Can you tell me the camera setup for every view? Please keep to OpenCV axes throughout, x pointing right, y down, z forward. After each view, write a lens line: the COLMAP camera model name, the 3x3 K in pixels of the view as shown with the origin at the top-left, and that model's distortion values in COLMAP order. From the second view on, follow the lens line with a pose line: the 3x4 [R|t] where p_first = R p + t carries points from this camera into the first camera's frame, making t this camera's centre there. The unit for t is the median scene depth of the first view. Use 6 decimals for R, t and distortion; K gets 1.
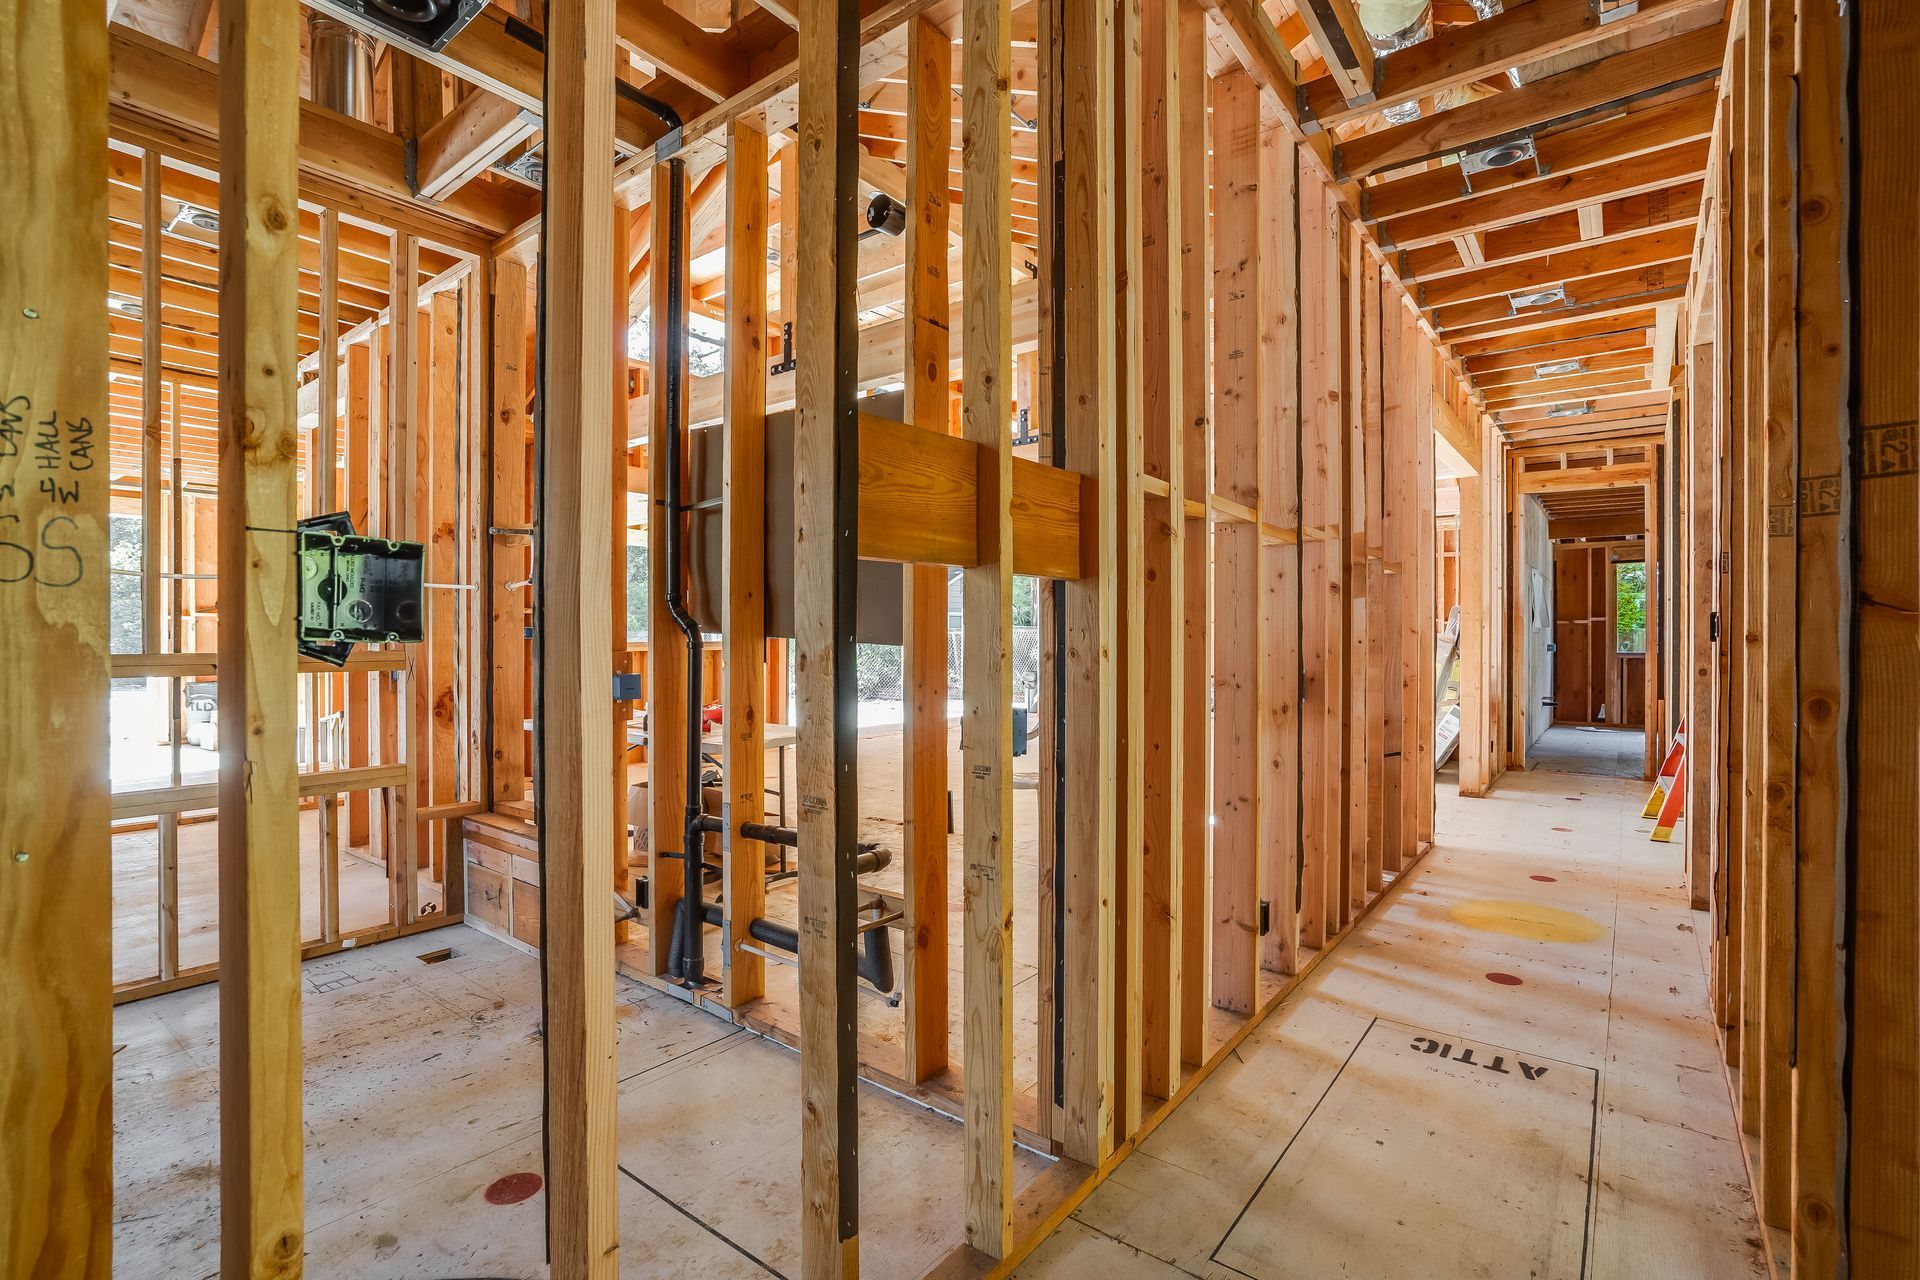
lens RADIAL K [[880.8, 0, 942.6], [0, 880.8, 649.4], [0, 0, 1]] dist [-0.058902, 0.031323]
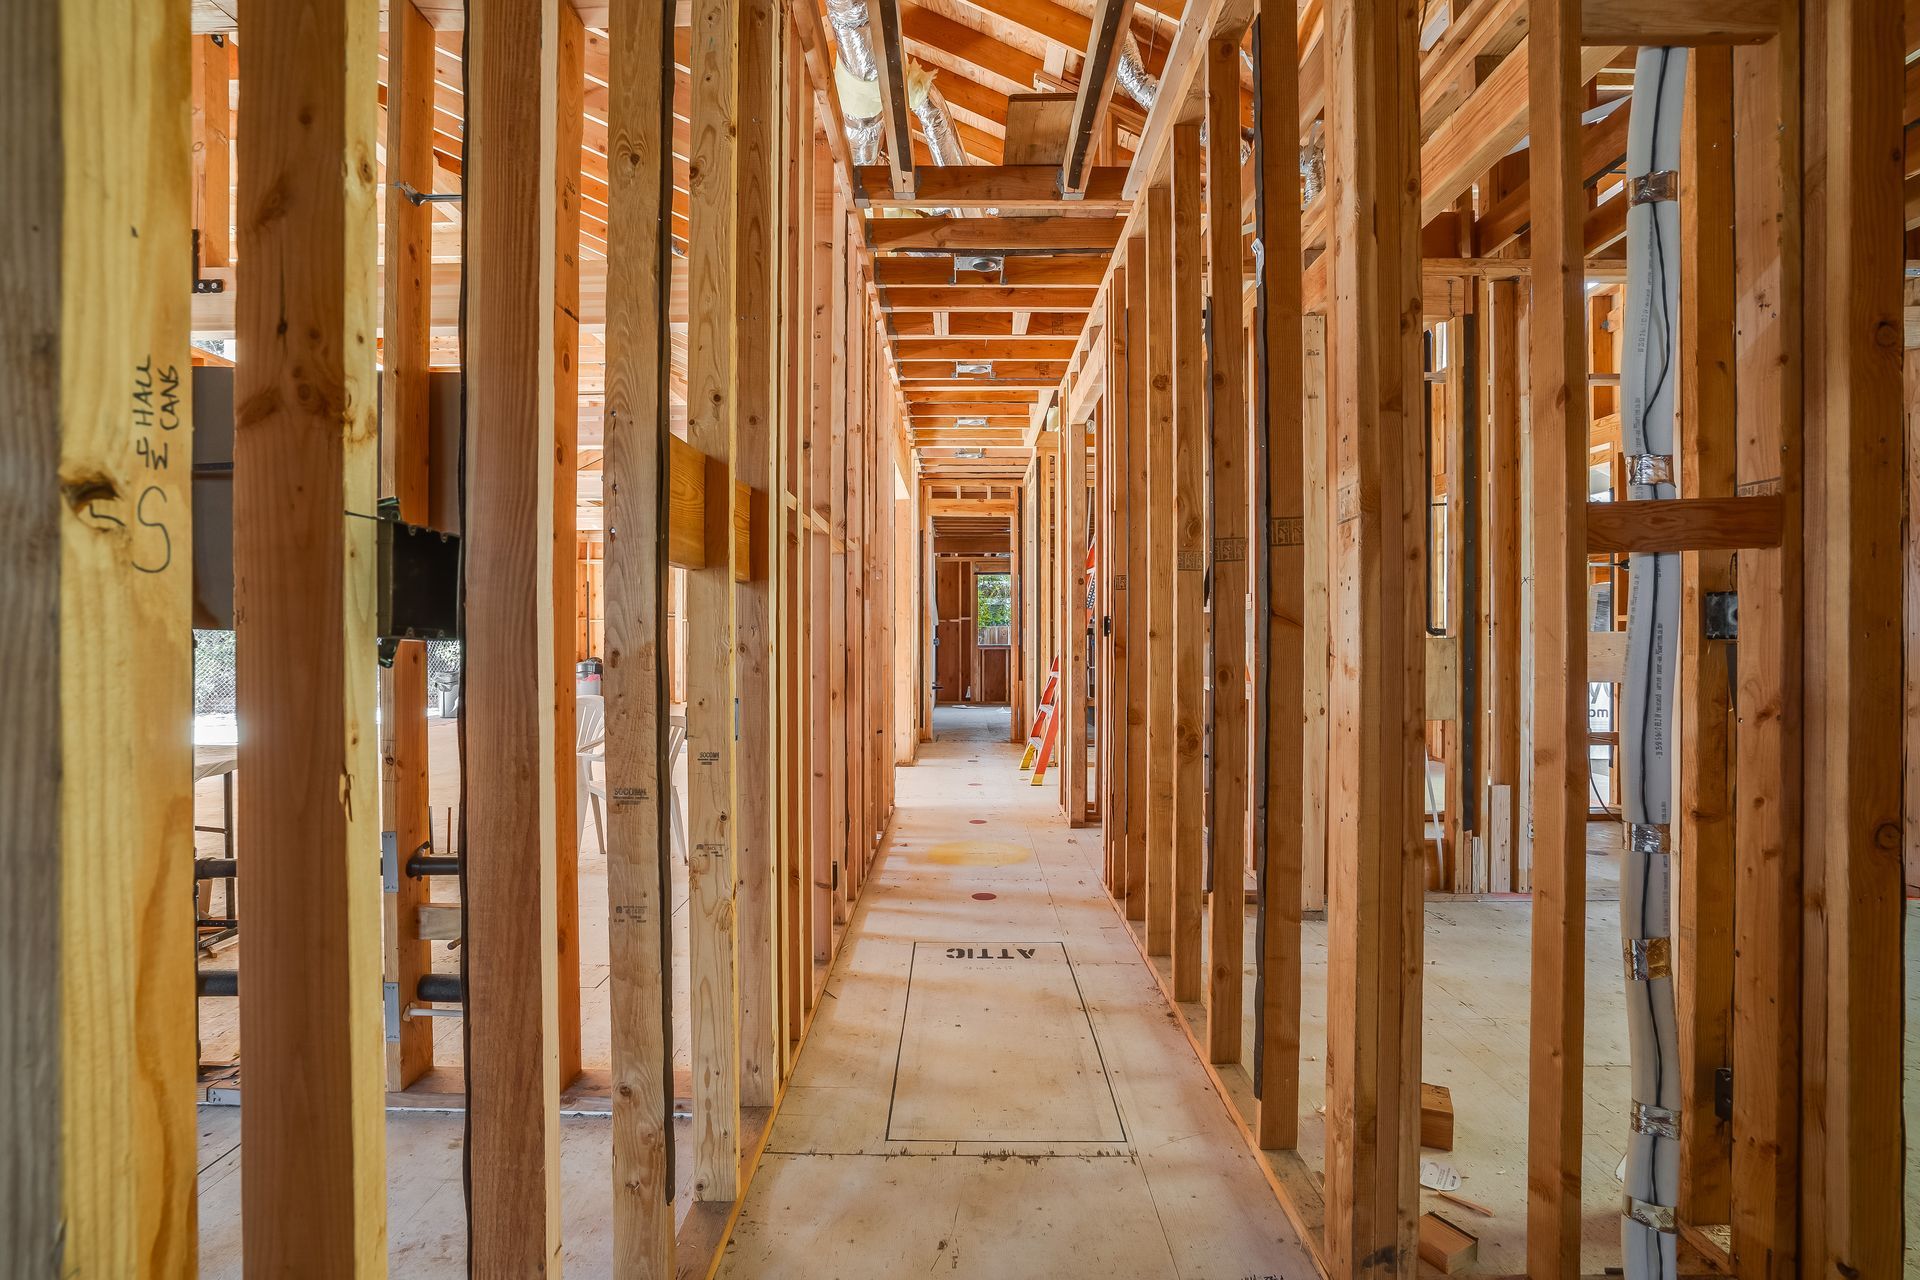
lens RADIAL K [[880.8, 0, 942.6], [0, 880.8, 649.4], [0, 0, 1]] dist [-0.058902, 0.031323]
pose [[0.798008, -0.010536, 0.602555, -0.214420], [0.007737, 0.999944, 0.007237, -0.000308], [-0.602598, -0.001113, 0.798044, -0.021113]]
